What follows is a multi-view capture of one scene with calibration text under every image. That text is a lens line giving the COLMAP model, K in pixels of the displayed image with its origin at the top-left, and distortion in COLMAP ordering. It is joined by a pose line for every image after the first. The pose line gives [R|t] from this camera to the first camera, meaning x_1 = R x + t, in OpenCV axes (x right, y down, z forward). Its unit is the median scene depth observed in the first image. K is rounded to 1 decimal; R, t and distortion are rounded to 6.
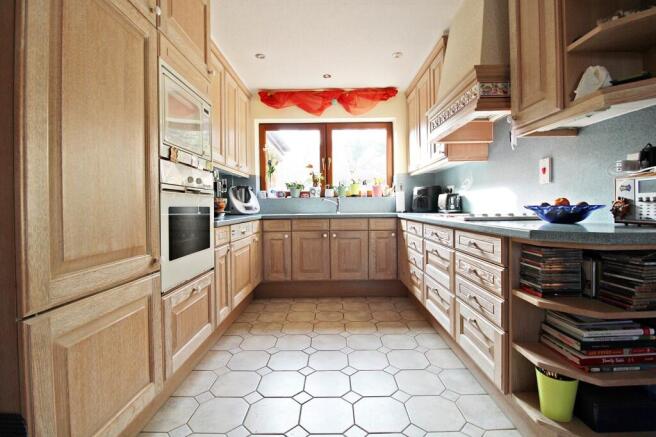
lens RADIAL K [[302.5, 0, 329.9], [0, 302.5, 208.0], [0, 0, 1]] dist [0.001029, -0.005245]
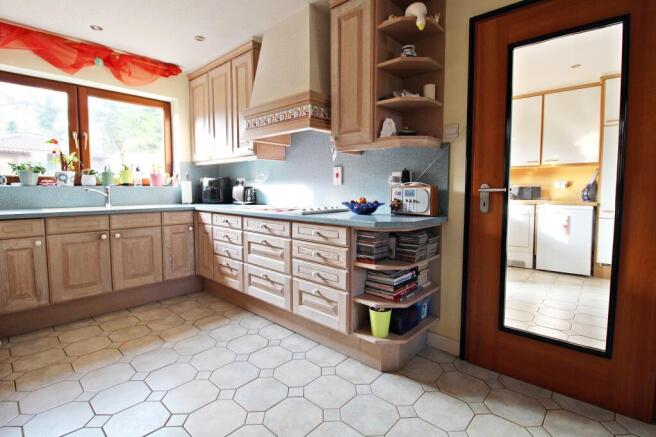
lens RADIAL K [[318.0, 0, 324.0], [0, 318.0, 205.7], [0, 0, 1]] dist [-0.000660, -0.001212]
pose [[0.681324, -0.027751, 0.731455, -0.280954], [-0.003423, 0.999149, 0.041095, -0.030574], [-0.731974, -0.030503, 0.680650, 0.031524]]
